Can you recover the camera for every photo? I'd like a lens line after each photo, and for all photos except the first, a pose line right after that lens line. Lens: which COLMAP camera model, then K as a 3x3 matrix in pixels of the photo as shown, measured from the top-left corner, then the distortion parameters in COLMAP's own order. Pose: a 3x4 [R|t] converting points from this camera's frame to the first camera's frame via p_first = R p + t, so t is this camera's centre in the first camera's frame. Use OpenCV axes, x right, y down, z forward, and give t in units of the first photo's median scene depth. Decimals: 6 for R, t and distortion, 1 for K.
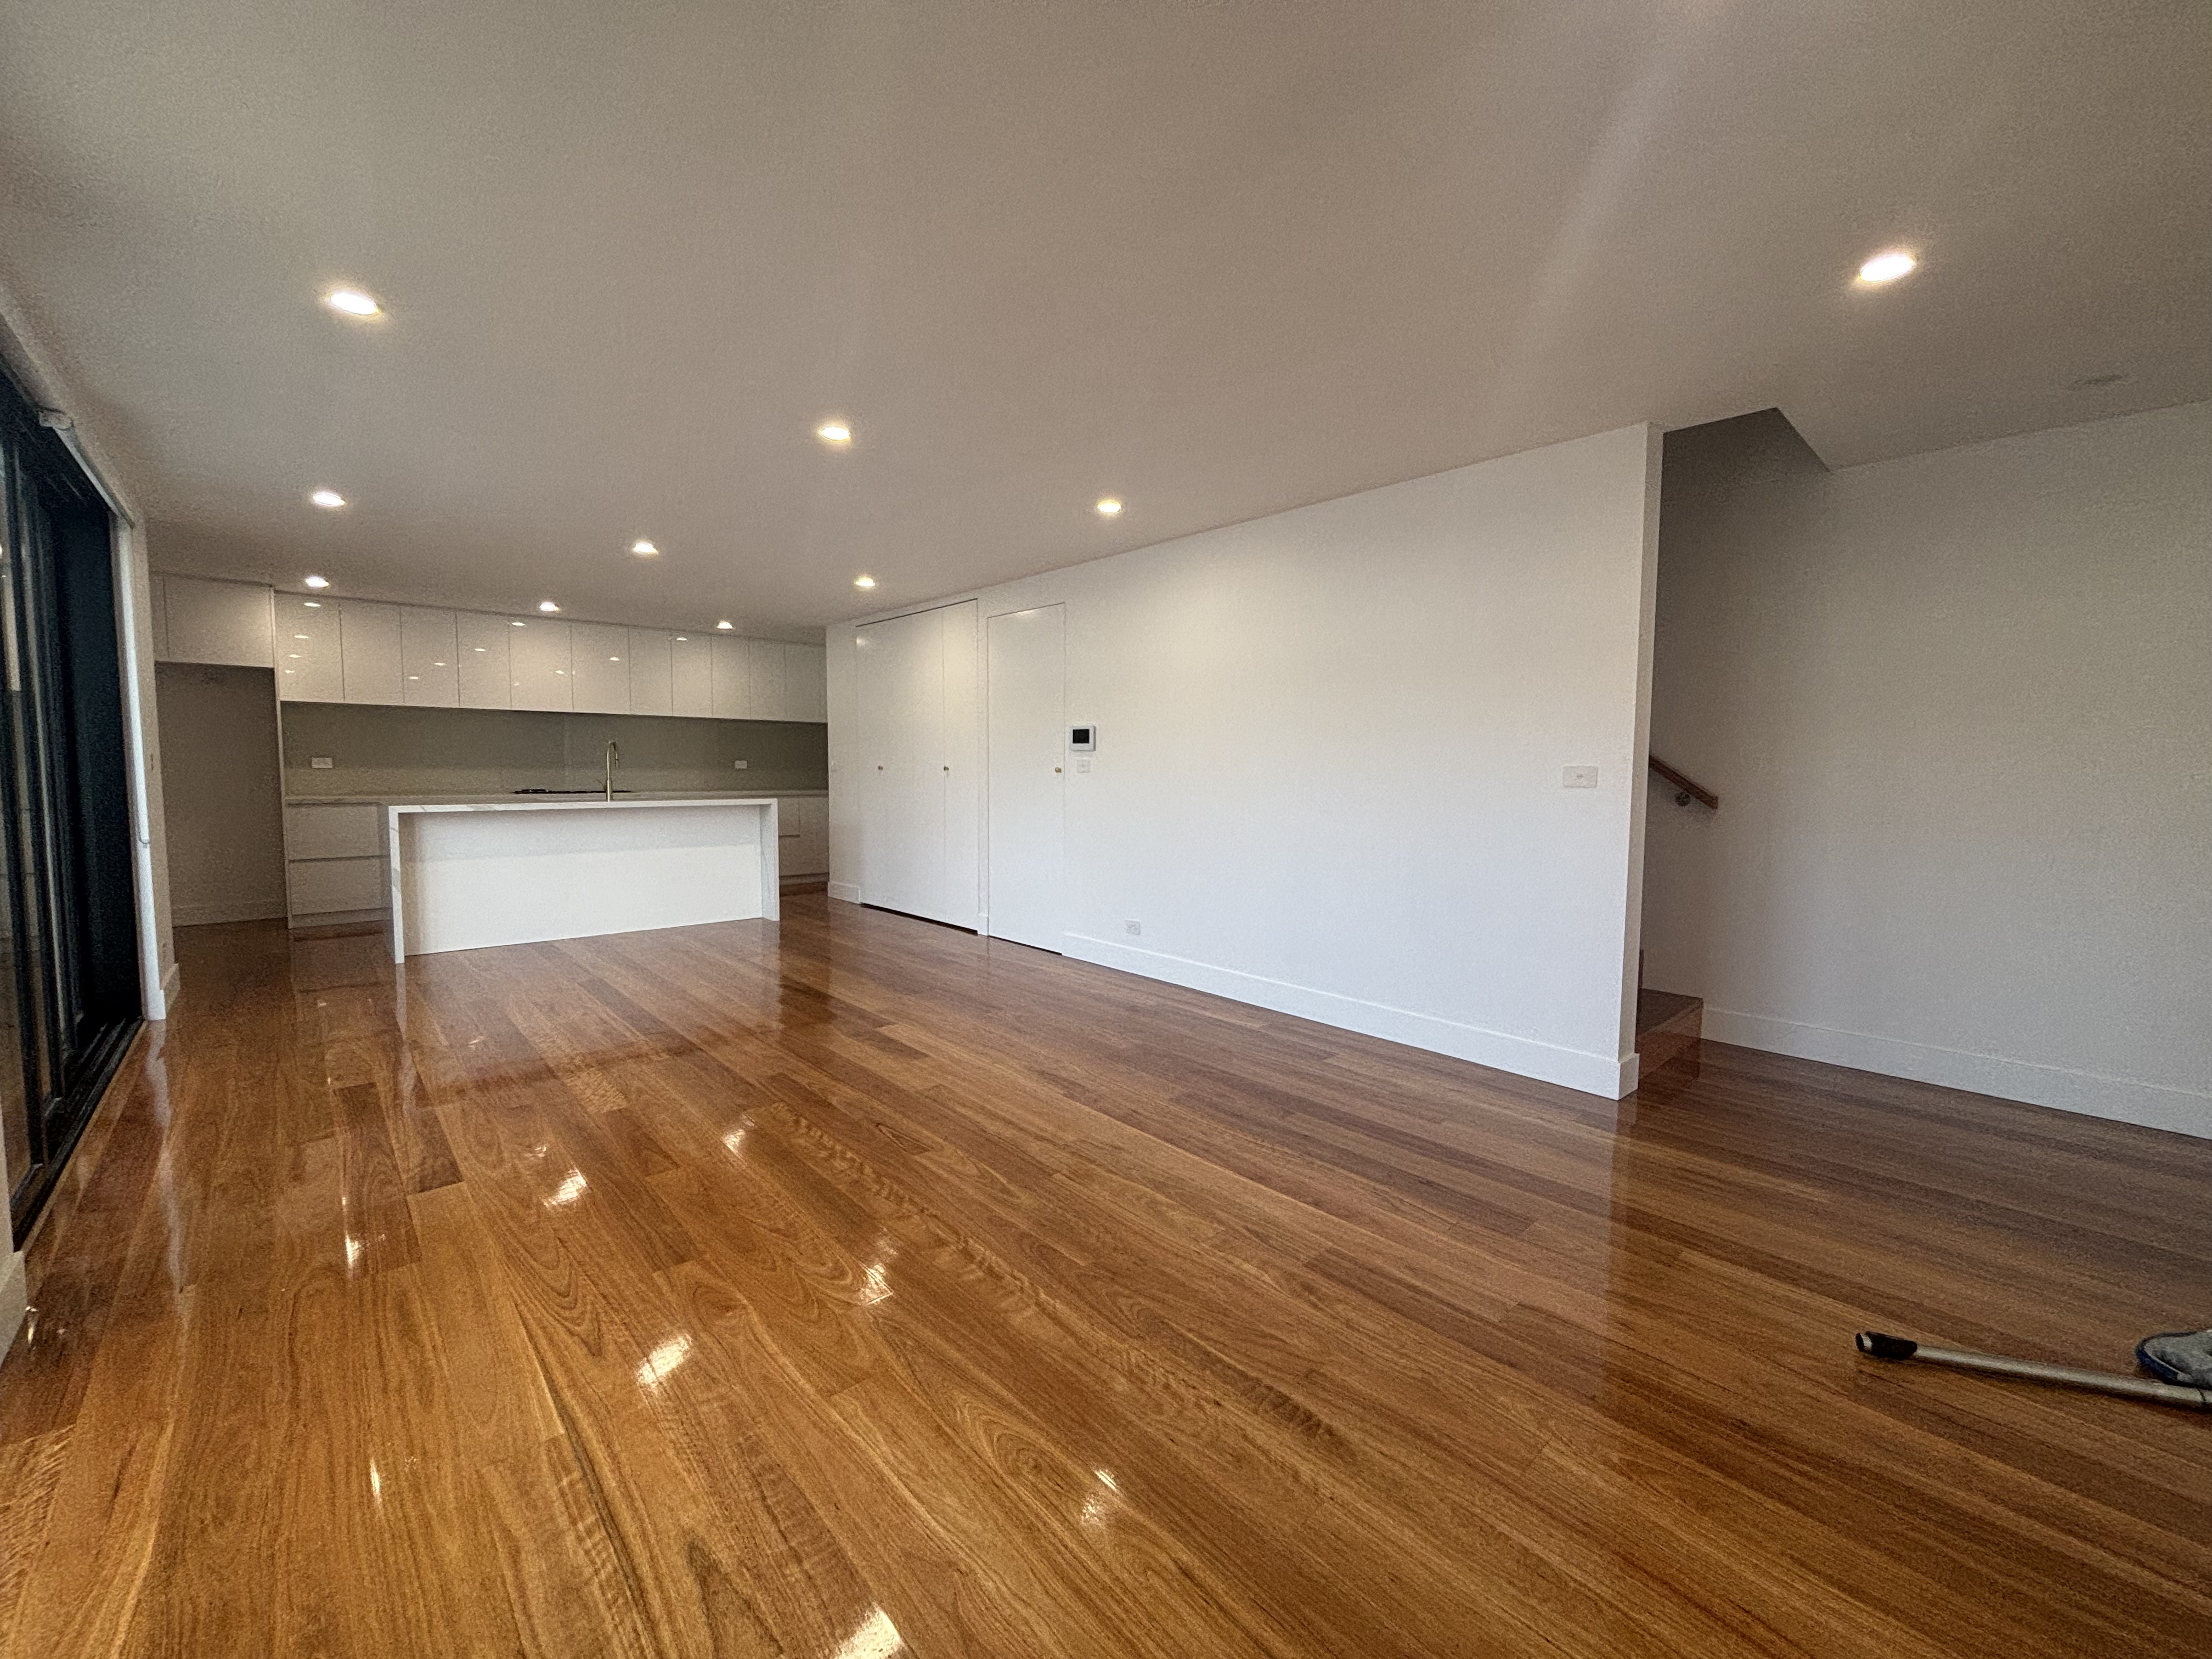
lens RADIAL K [[890.9, 0, 1103.4], [0, 890.9, 828.4], [0, 0, 1]] dist [0.003665, -0.001945]
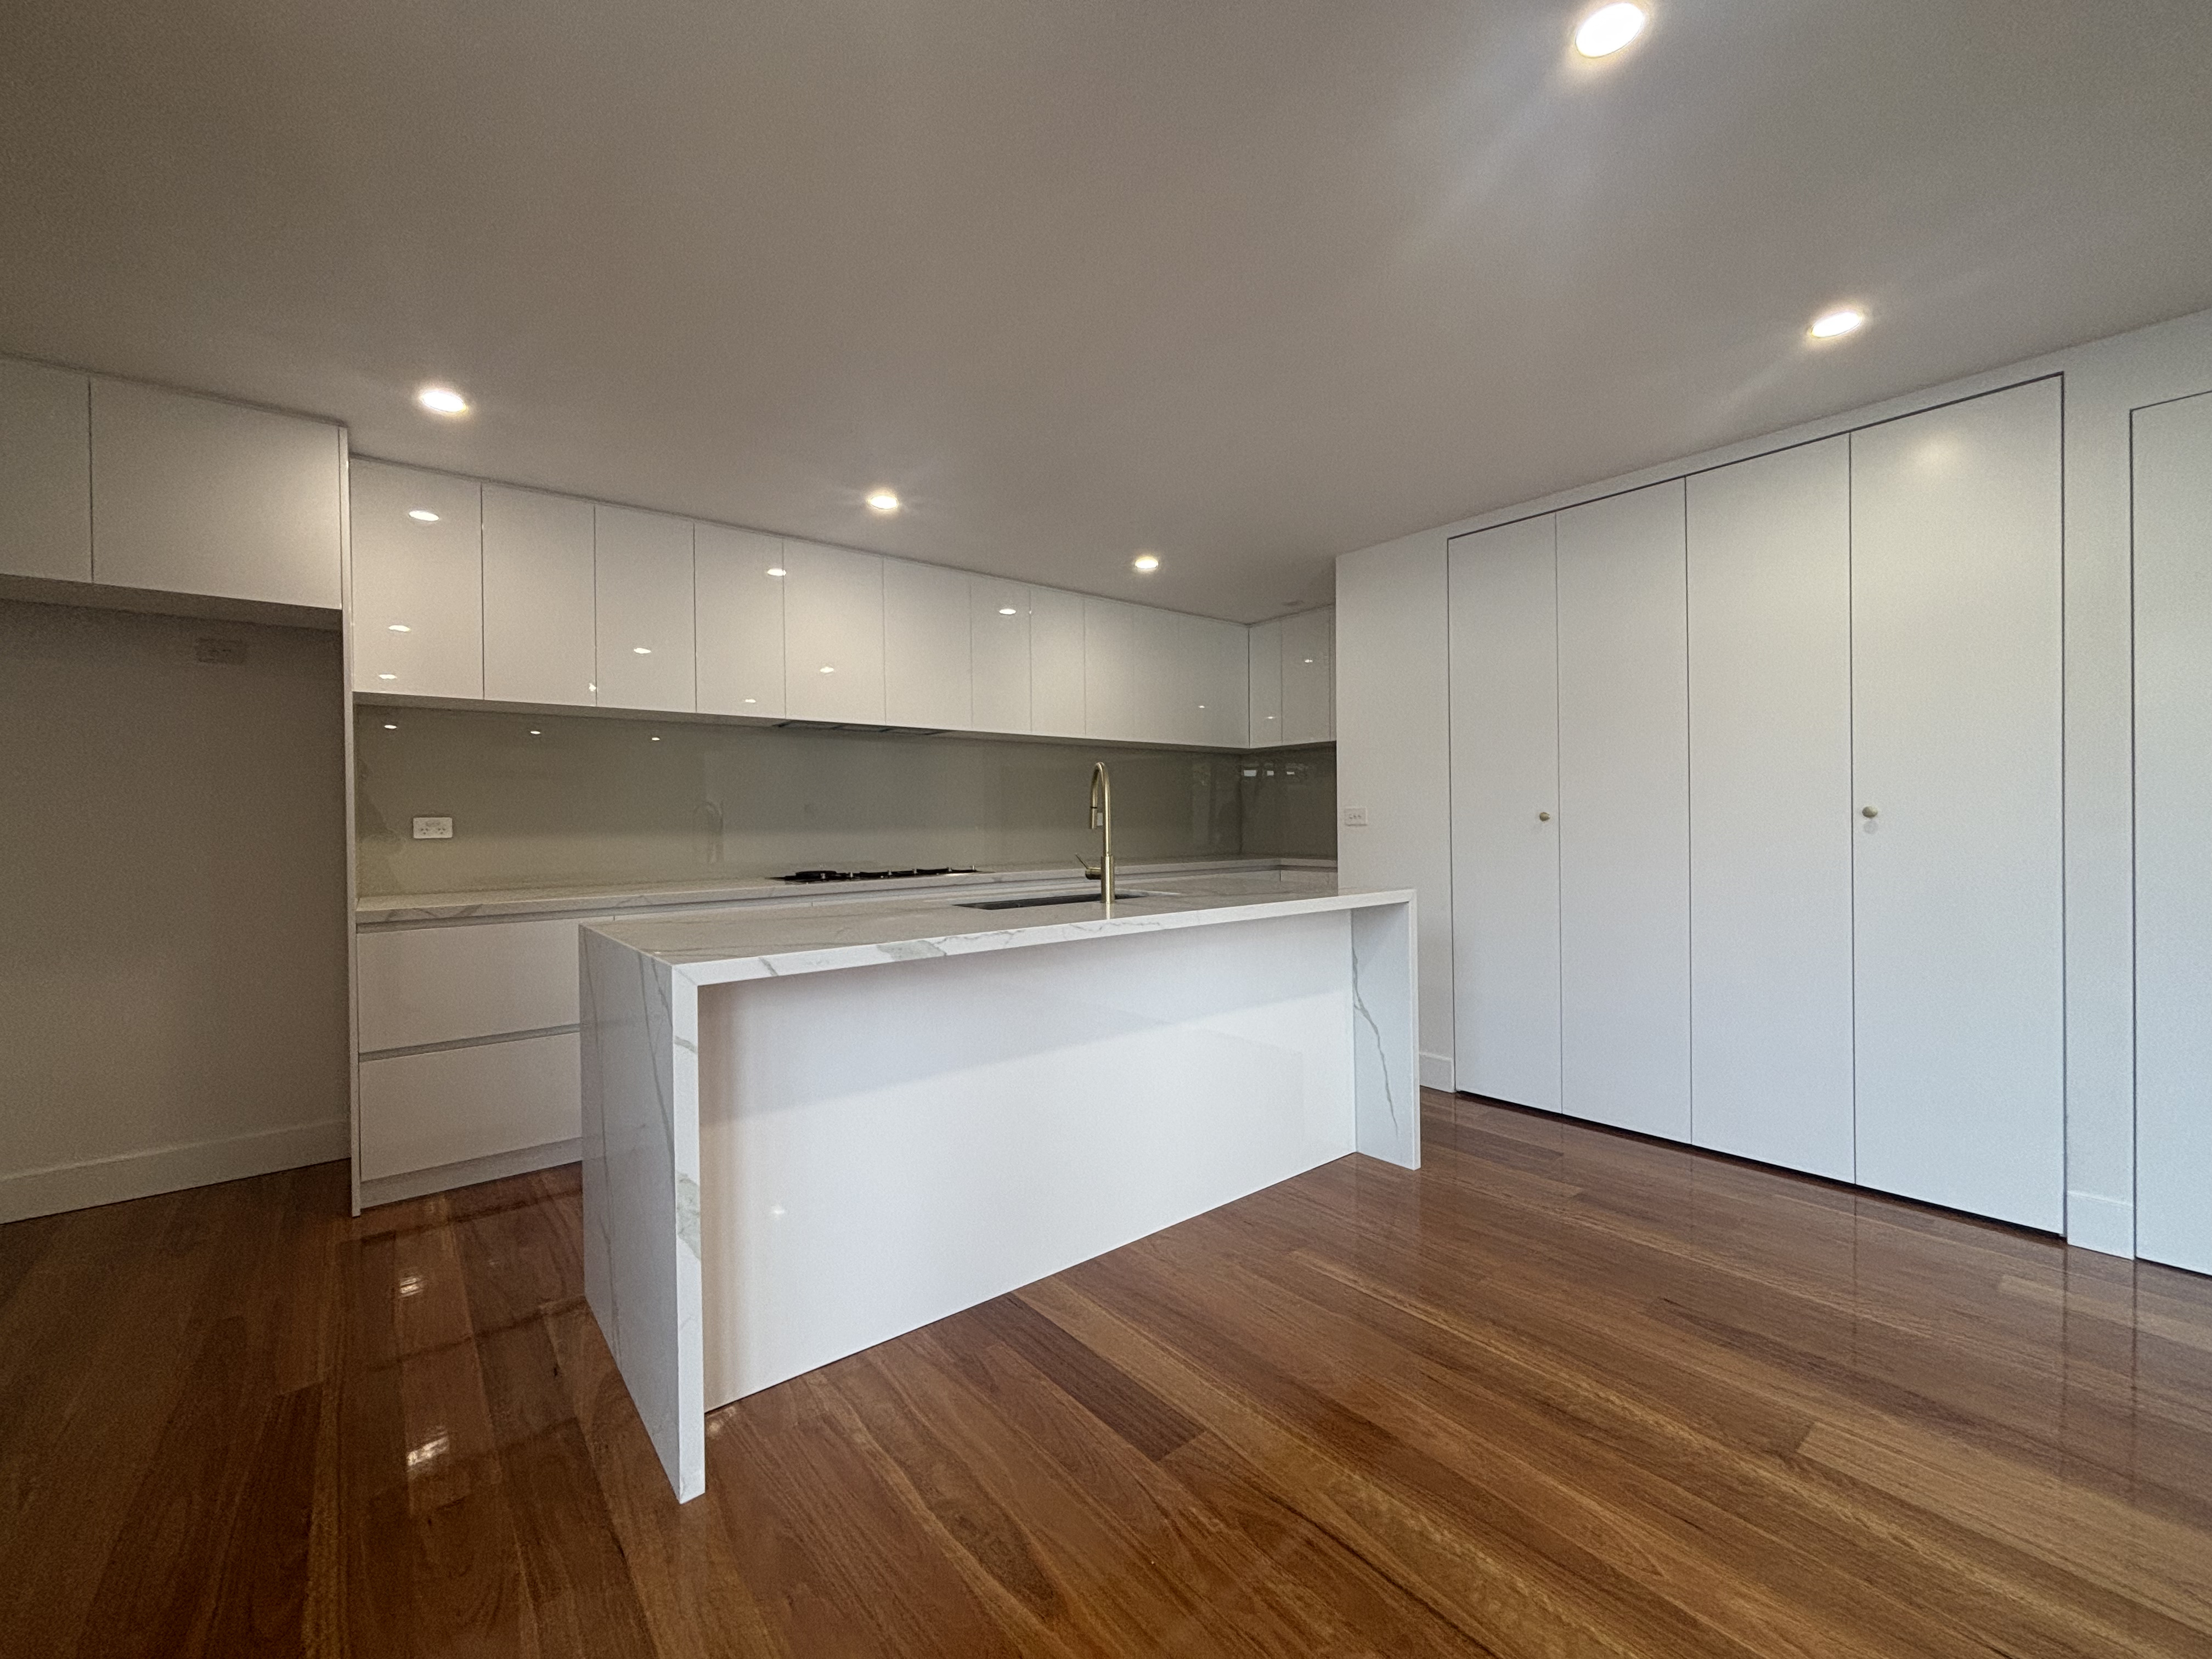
lens RADIAL K [[890.9, 0, 1097.9], [0, 890.9, 830.9], [0, 0, 1]] dist [0.003665, -0.001945]
pose [[0.997762, -0.019126, -0.064071, -0.508251], [0.015377, 0.998169, -0.058500, -0.039675], [0.065073, 0.057384, 0.996229, 0.565984]]
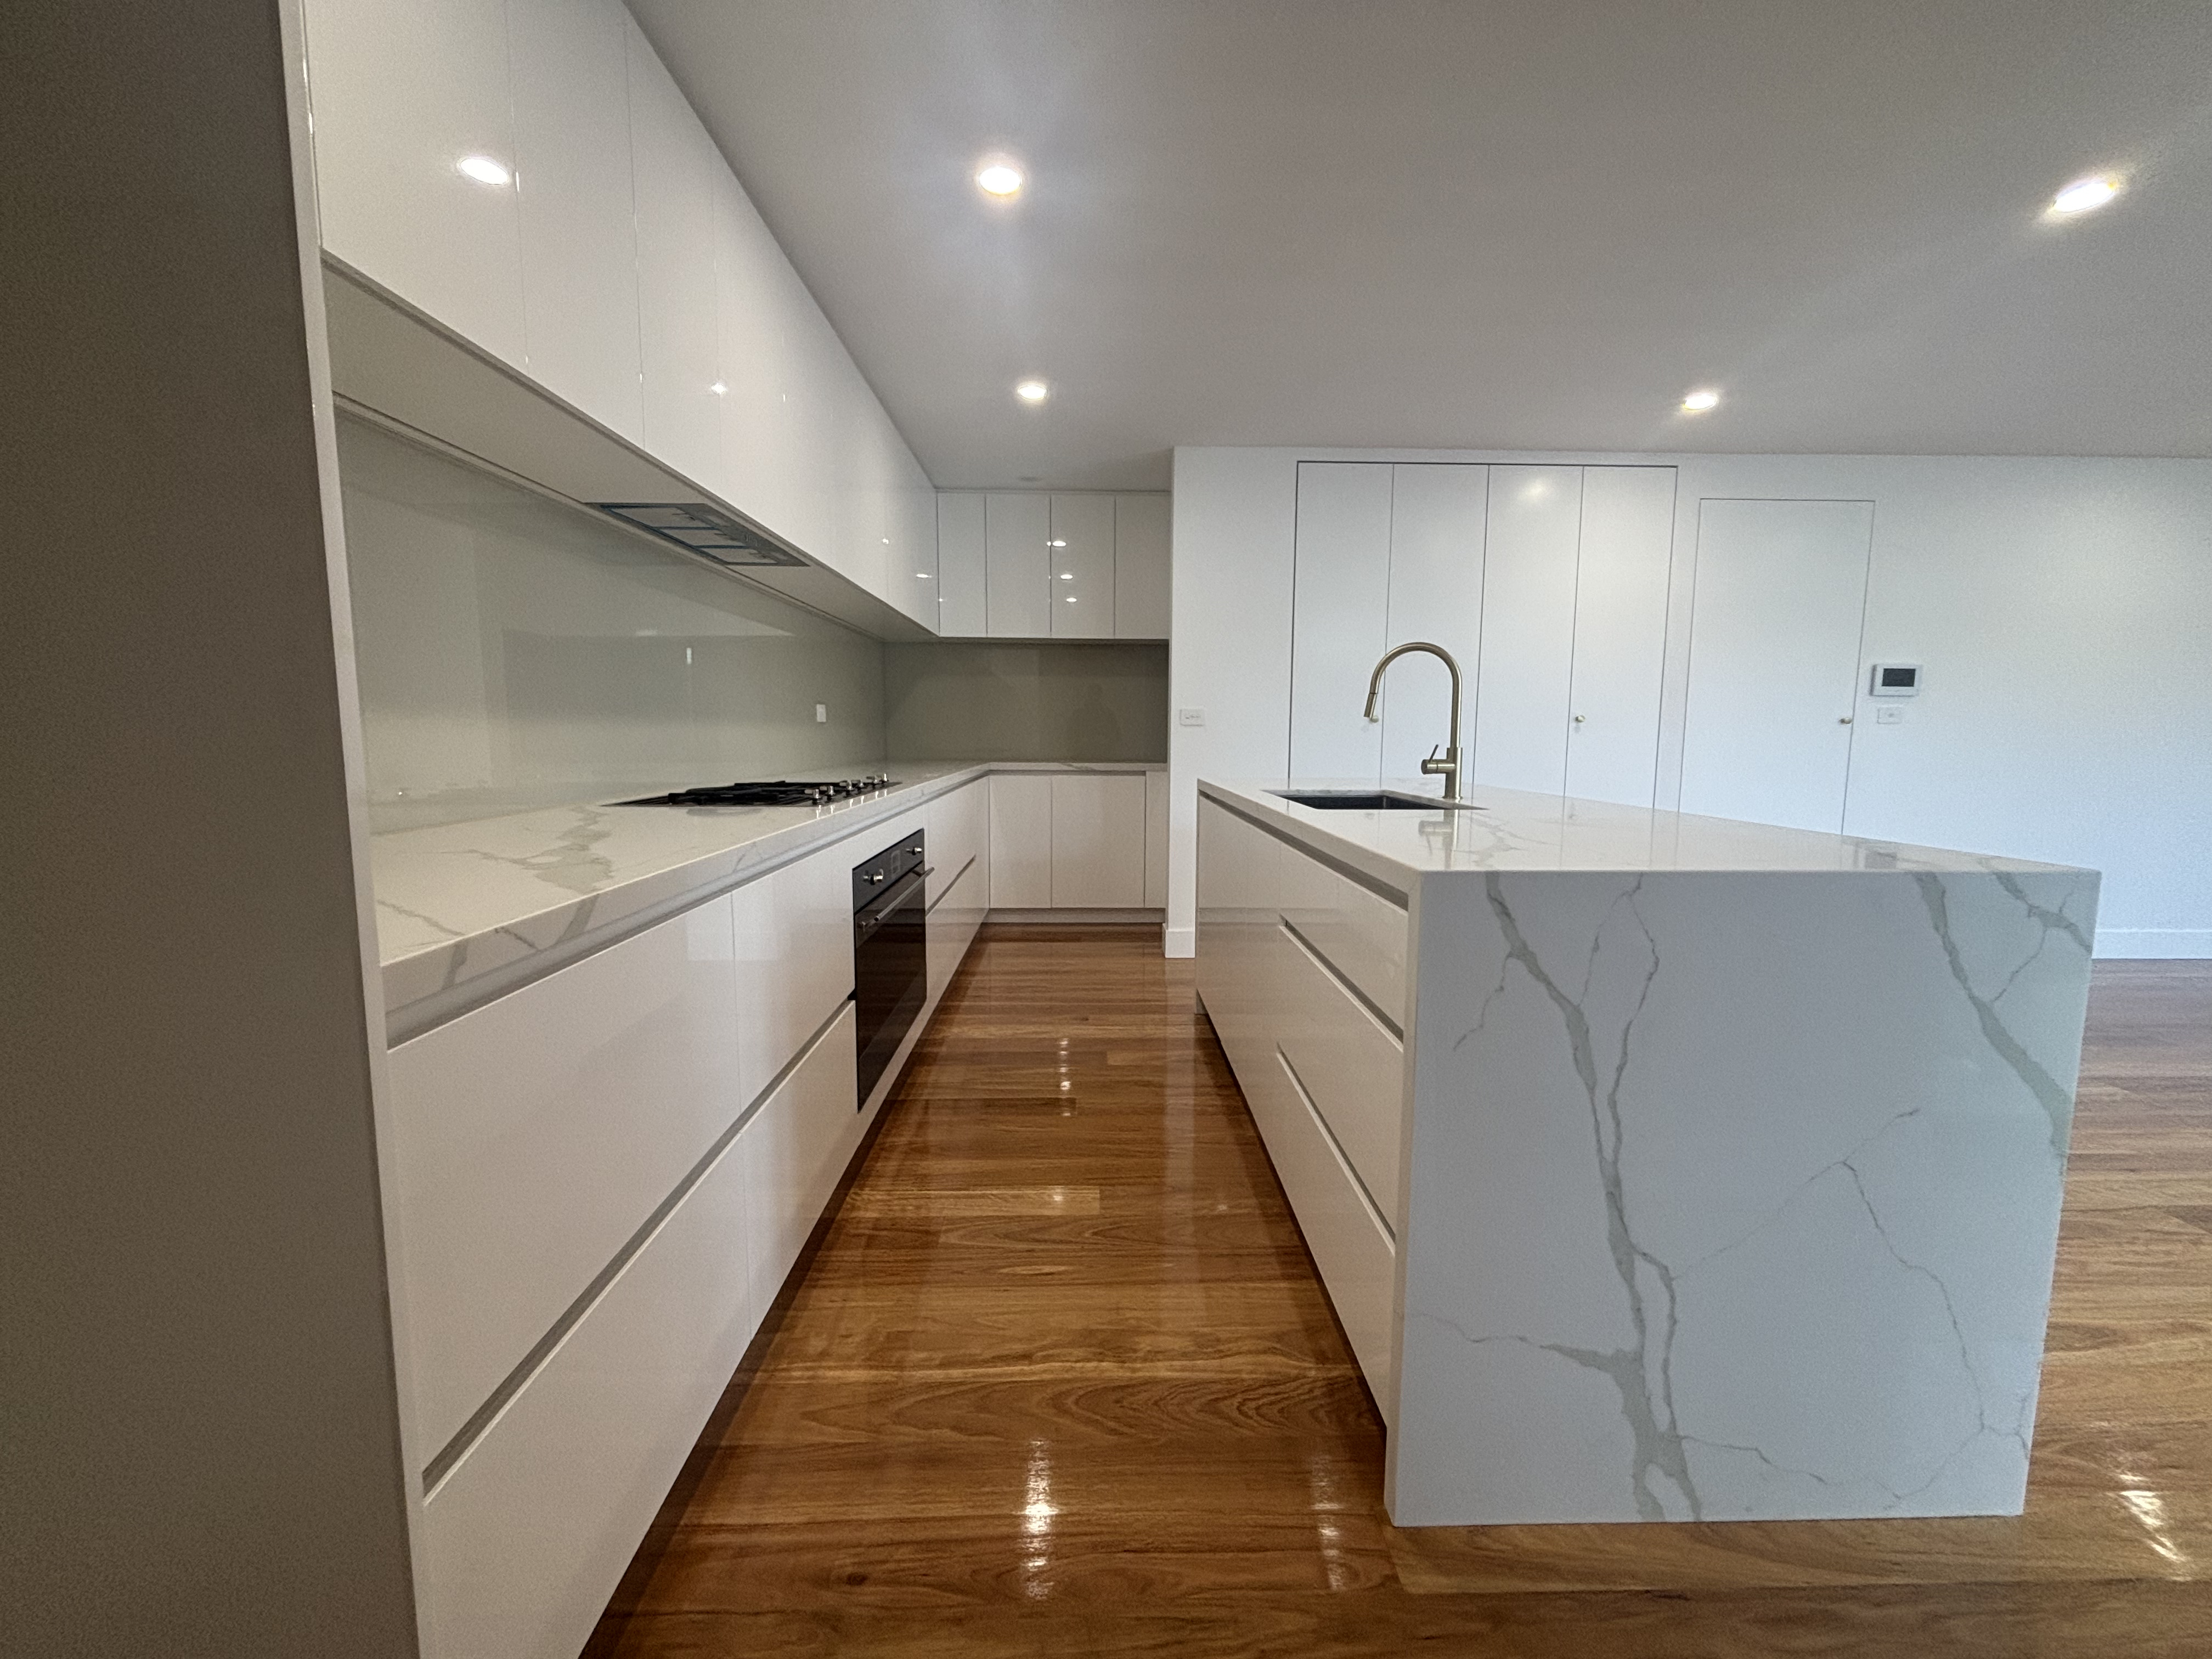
lens RADIAL K [[890.9, 0, 1109.2], [0, 890.9, 830.8], [0, 0, 1]] dist [0.003665, -0.001945]
pose [[0.658918, -0.085614, 0.747327, -0.886100], [0.053457, 0.996319, 0.067006, -0.047879], [-0.750313, -0.004202, 0.661070, 0.830897]]
